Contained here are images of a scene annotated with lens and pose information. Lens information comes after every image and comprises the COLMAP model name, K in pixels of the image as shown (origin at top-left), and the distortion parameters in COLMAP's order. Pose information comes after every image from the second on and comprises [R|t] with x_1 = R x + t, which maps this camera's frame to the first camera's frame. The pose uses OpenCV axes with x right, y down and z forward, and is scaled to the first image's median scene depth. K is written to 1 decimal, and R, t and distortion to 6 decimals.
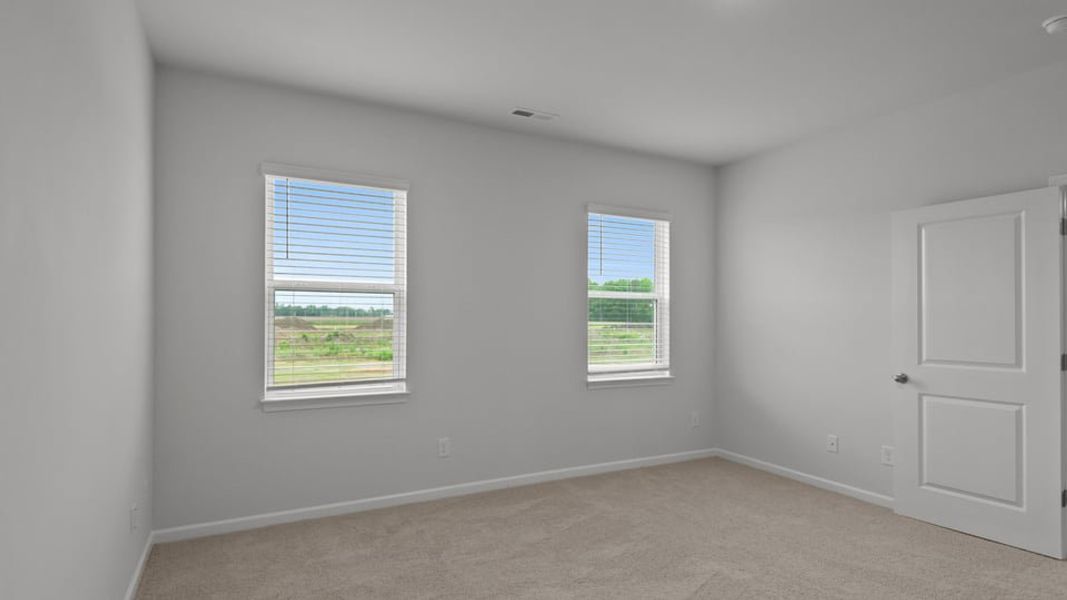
lens RADIAL K [[568.0, 0, 528.0], [0, 568.0, 301.3], [0, 0, 1]] dist [0.023272, 0.000923]
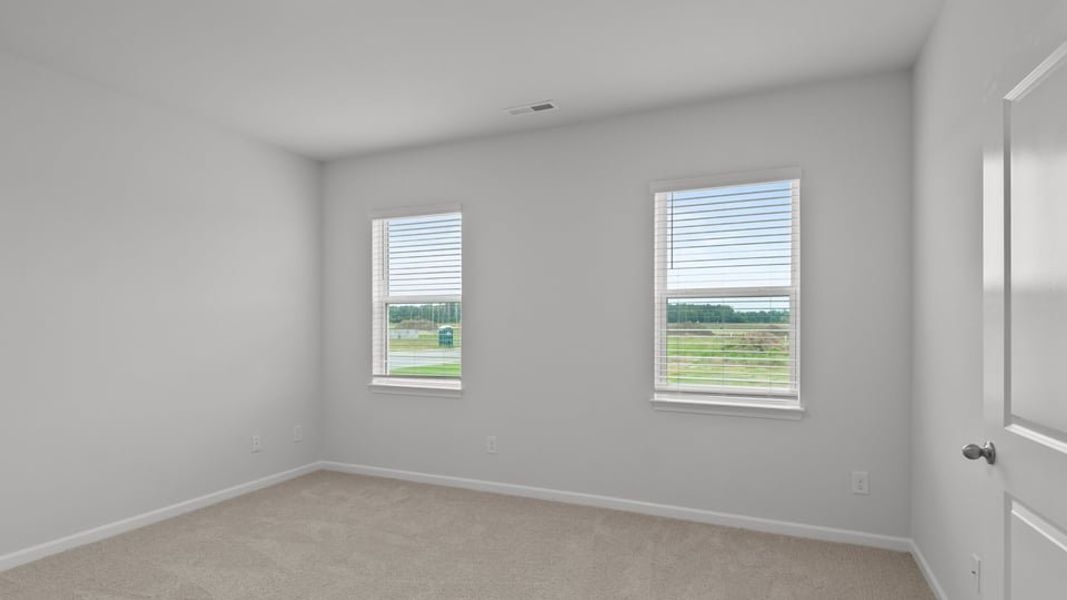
lens RADIAL K [[568.0, 0, 525.7], [0, 568.0, 308.7], [0, 0, 1]] dist [0.023272, 0.000923]
pose [[0.591660, -0.026857, -0.805740, 0.776851], [0.028096, 0.999525, -0.012686, 0.017334], [0.805698, -0.015133, 0.592134, 0.434894]]
